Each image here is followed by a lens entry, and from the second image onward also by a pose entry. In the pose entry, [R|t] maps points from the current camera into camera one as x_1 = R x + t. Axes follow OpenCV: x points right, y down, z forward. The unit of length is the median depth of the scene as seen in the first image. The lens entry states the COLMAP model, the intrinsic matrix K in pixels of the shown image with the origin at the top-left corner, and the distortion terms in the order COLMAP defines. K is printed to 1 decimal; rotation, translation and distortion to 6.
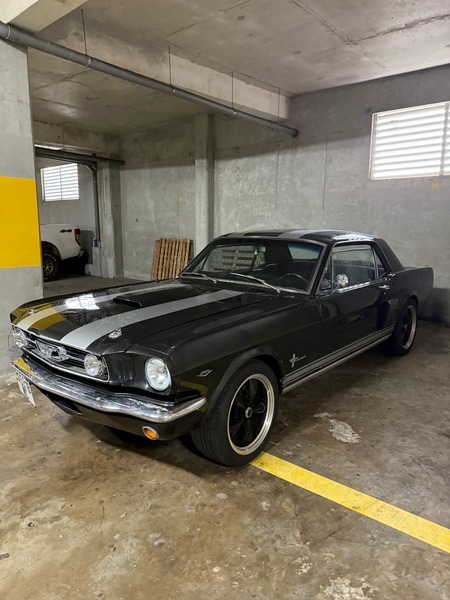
lens RADIAL K [[416.5, 0, 225.0], [0, 416.5, 300.0], [0, 0, 1]] dist [-0.001015, -0.124503]
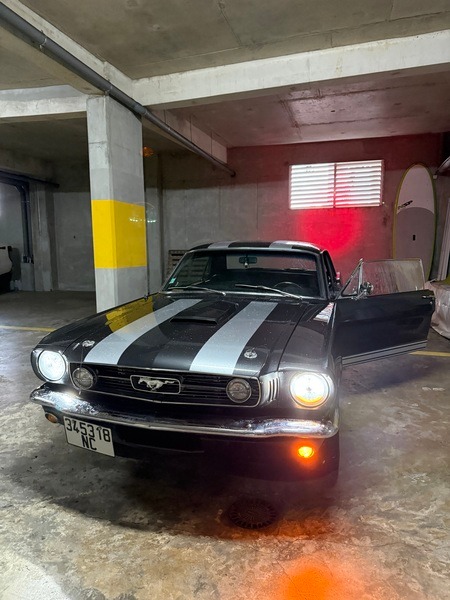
lens RADIAL K [[416.5, 0, 225.0], [0, 416.5, 300.0], [0, 0, 1]] dist [-0.001015, -0.124503]
pose [[0.900841, -0.071929, 0.428150, -0.424547], [0.087725, 0.995995, -0.017249, 0.038151], [-0.425195, 0.053098, 0.903543, -0.208691]]
